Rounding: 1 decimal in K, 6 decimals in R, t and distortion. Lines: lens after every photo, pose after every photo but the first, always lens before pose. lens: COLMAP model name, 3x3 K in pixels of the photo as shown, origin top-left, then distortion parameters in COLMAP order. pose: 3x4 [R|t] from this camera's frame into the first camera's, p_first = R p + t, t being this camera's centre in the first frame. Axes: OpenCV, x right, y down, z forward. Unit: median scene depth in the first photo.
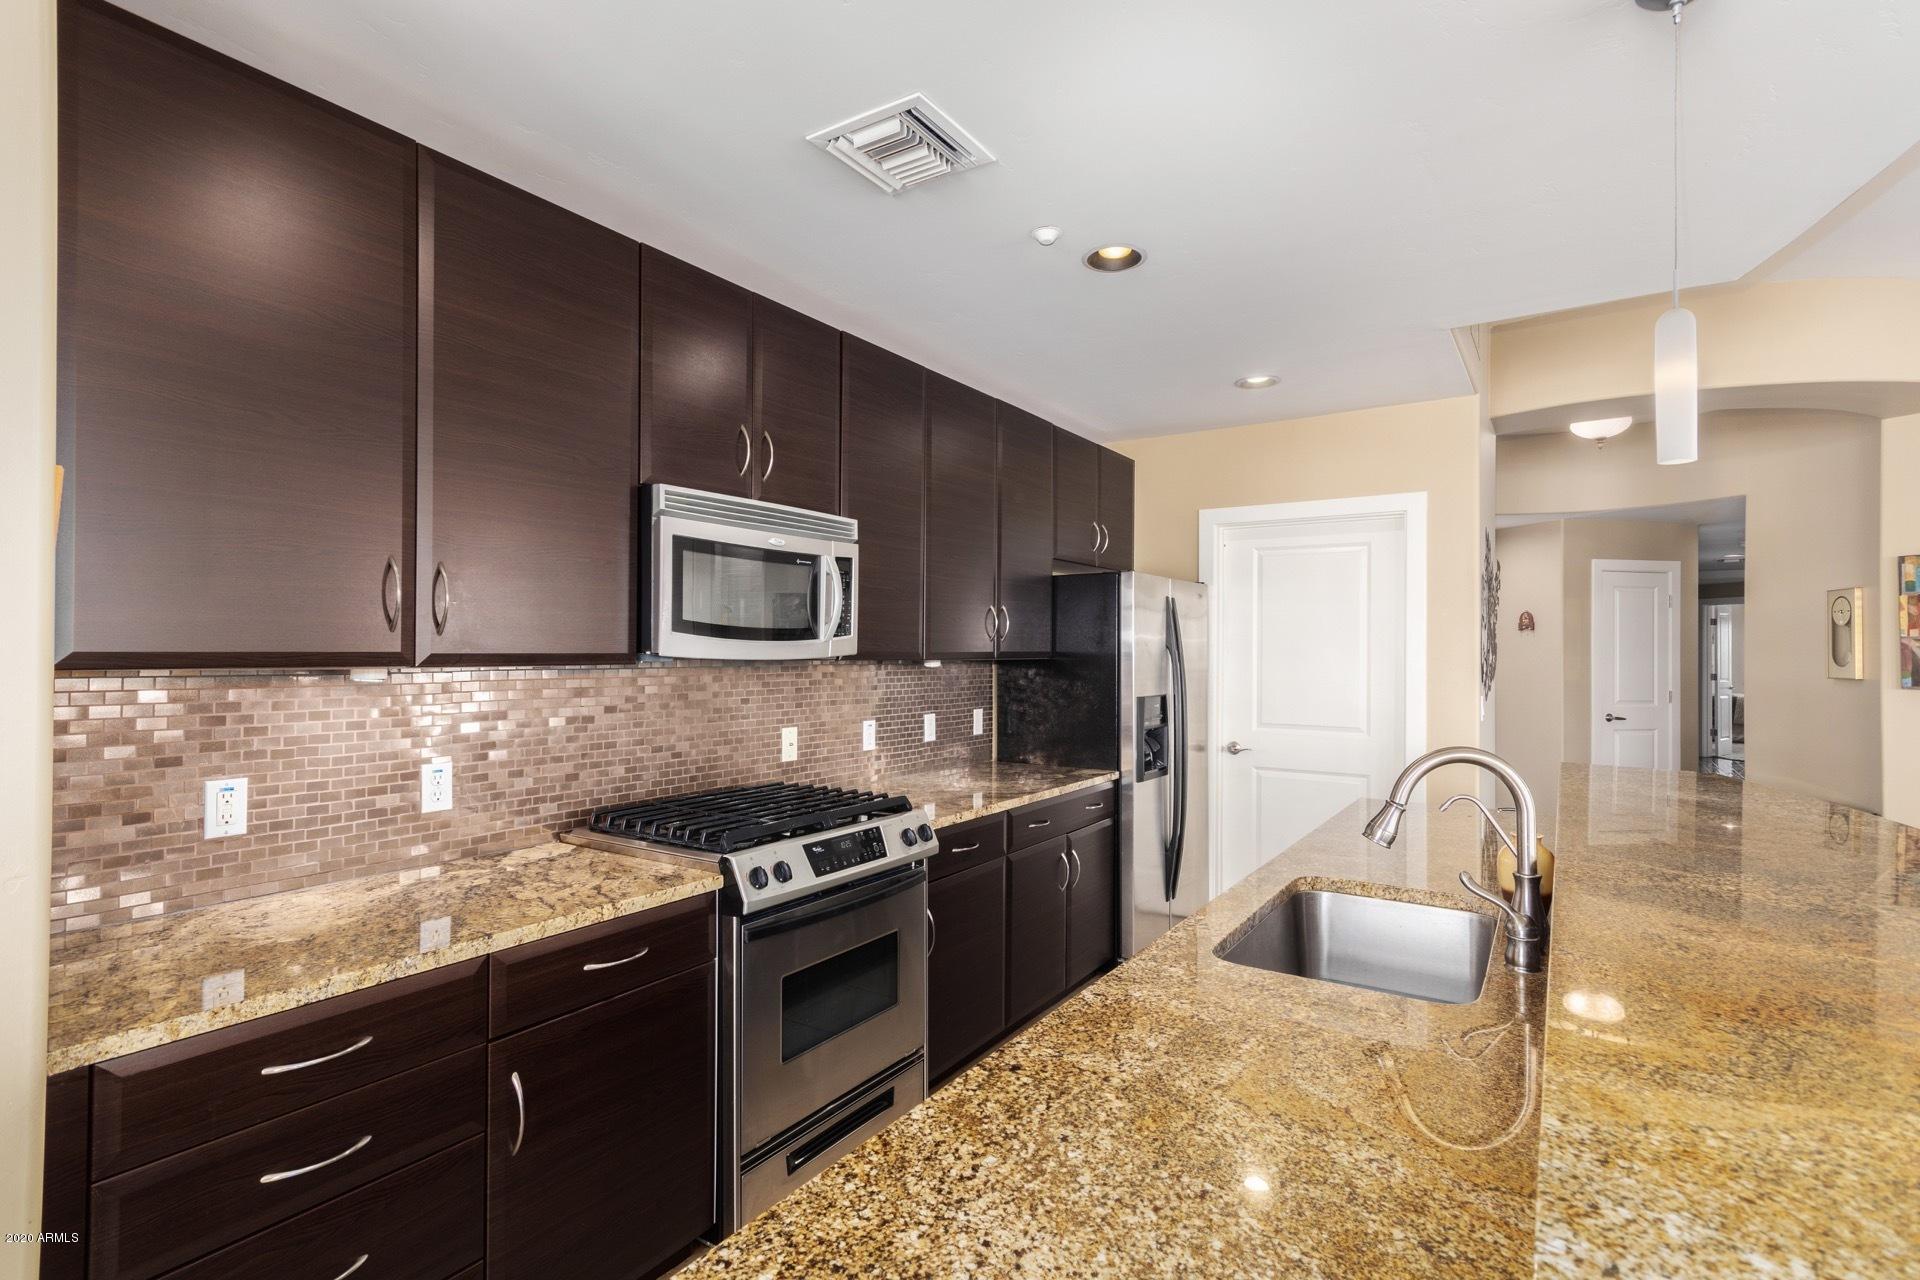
lens RADIAL K [[918.8, 0, 964.9], [0, 918.8, 645.3], [0, 0, 1]] dist [0.007493, 0.001334]
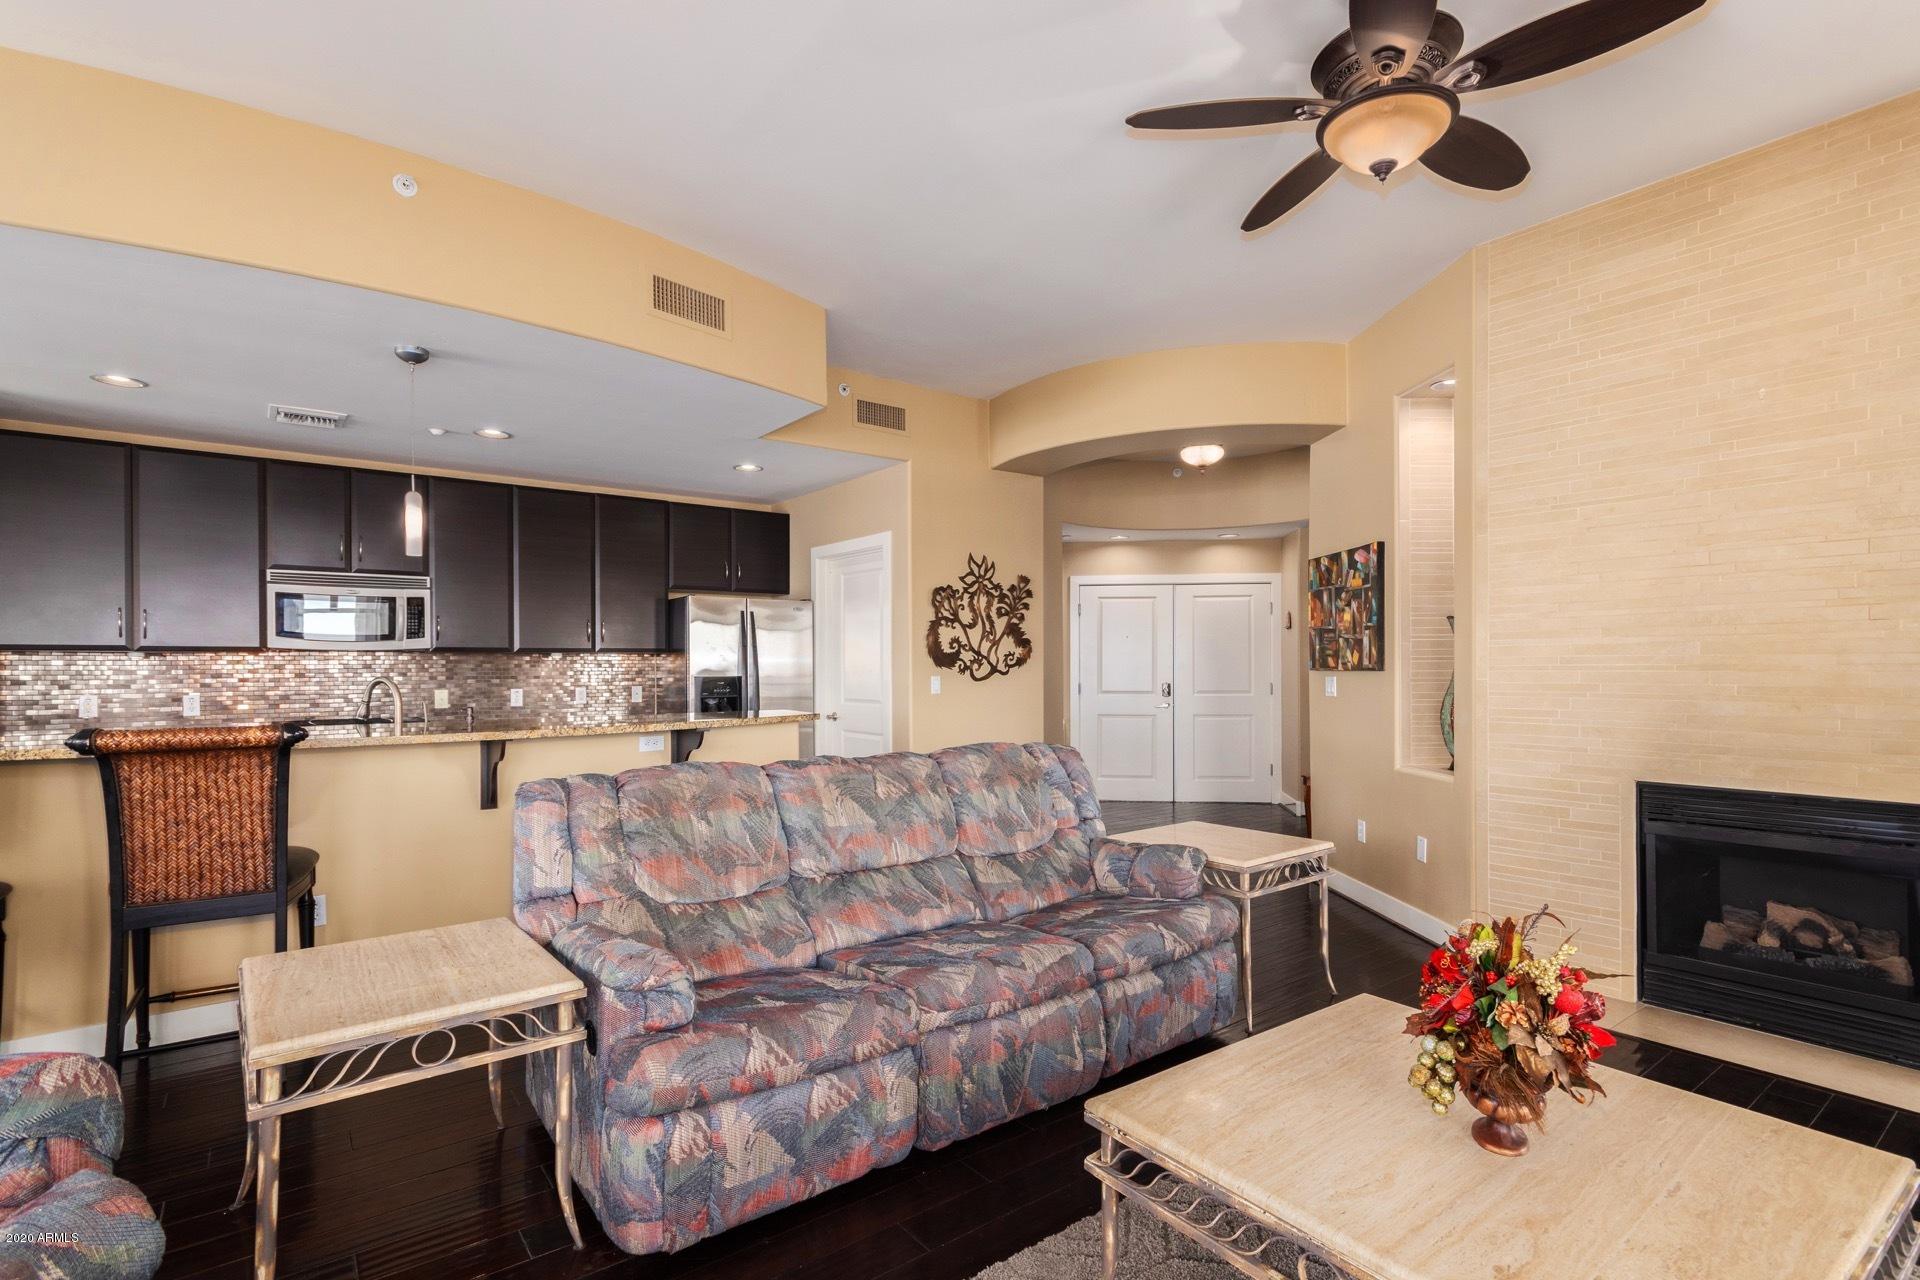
lens RADIAL K [[918.8, 0, 971.7], [0, 918.8, 670.6], [0, 0, 1]] dist [0.007493, 0.001334]
pose [[0.939653, -0.005909, -0.342078, 1.616283], [0.010339, 0.999885, 0.011128, 0.047418], [0.341973, -0.013993, 0.939606, -0.396909]]
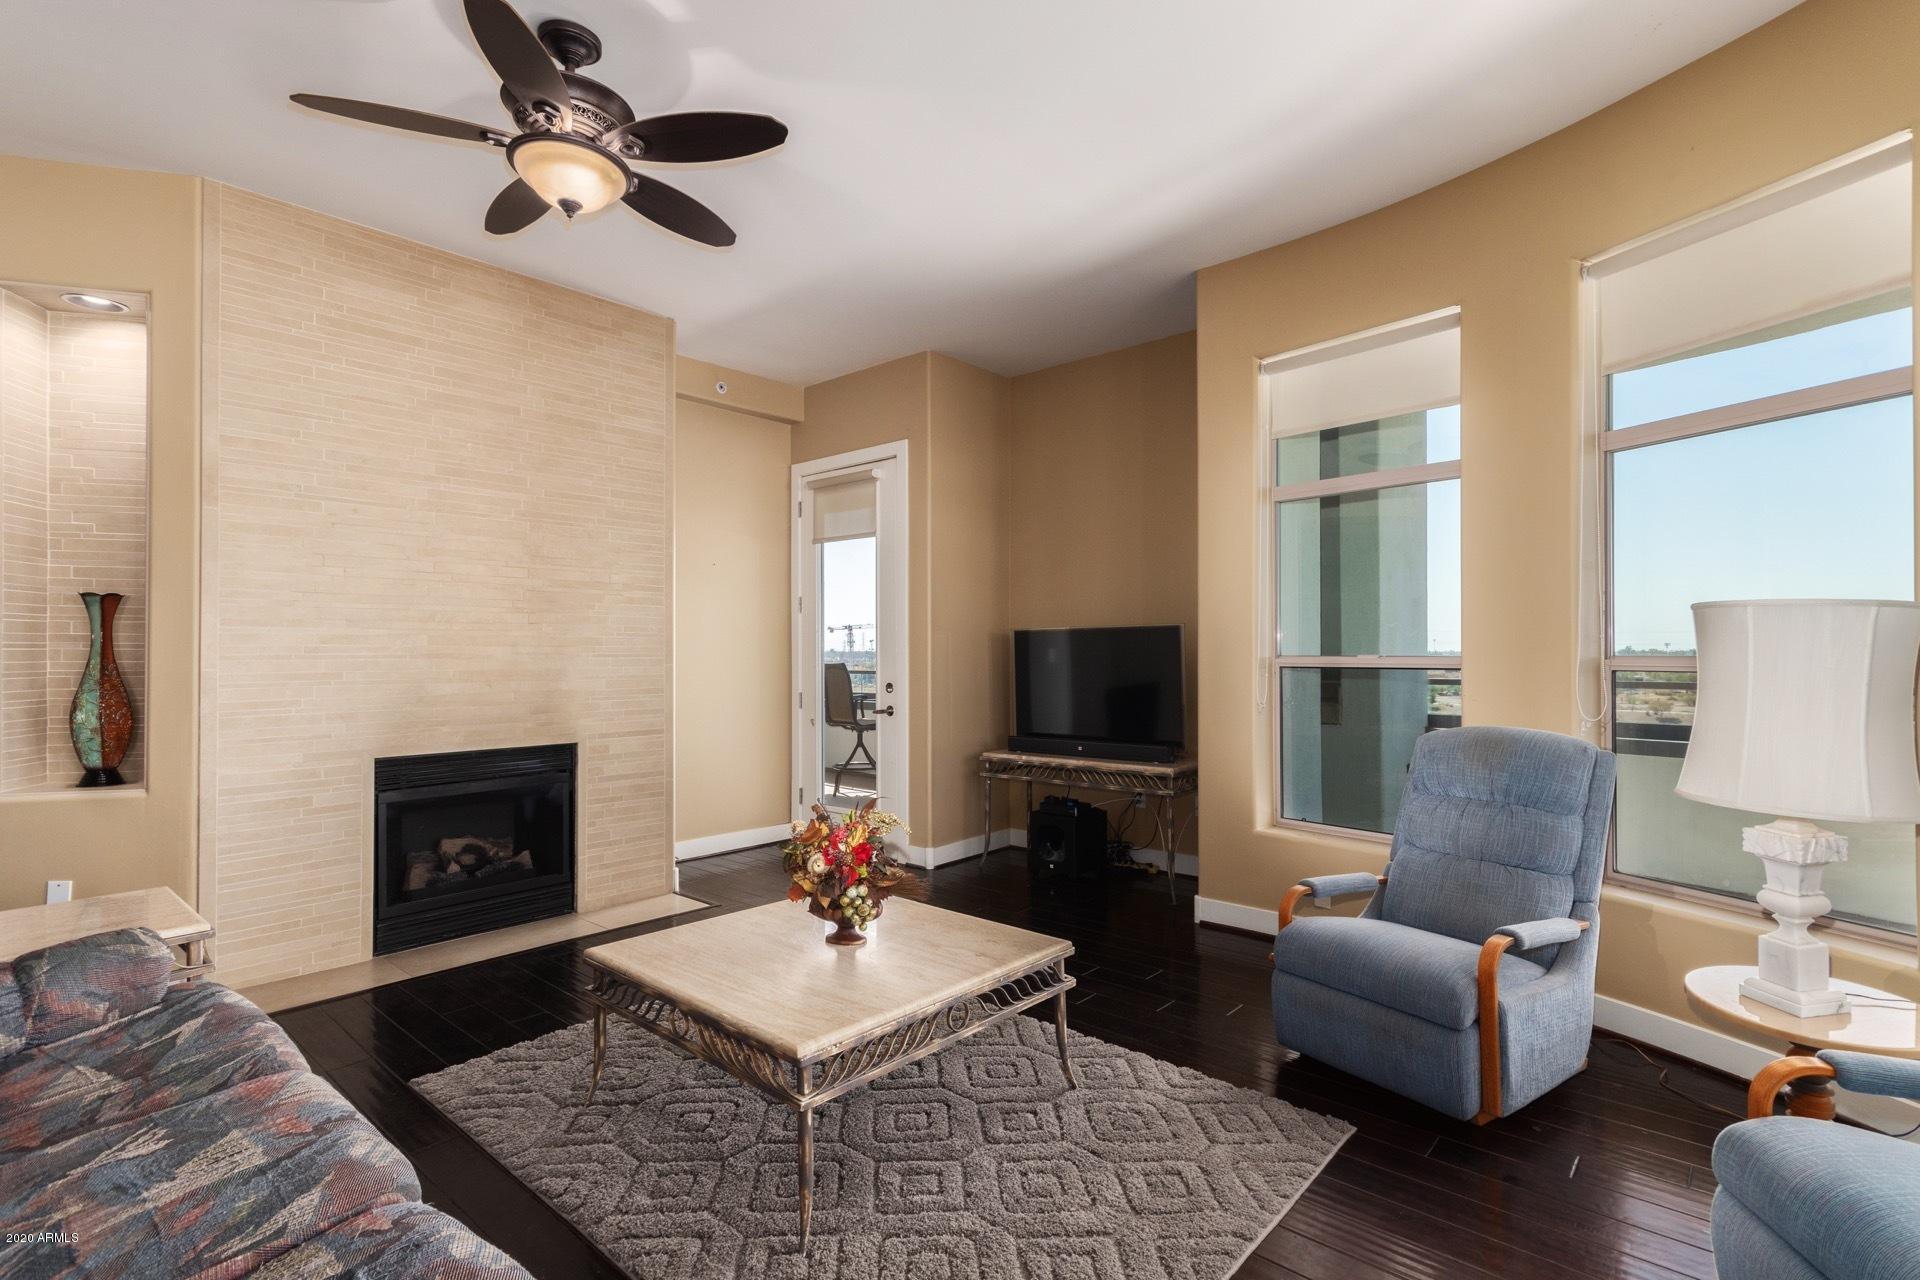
lens RADIAL K [[918.8, 0, 961.1], [0, 918.8, 646.8], [0, 0, 1]] dist [0.007493, 0.001334]
pose [[0.161374, 0.000079, 0.986893, 0.924628], [-0.007106, 0.999974, 0.001082, 0.044486], [-0.986868, -0.007188, 0.161370, -0.069340]]
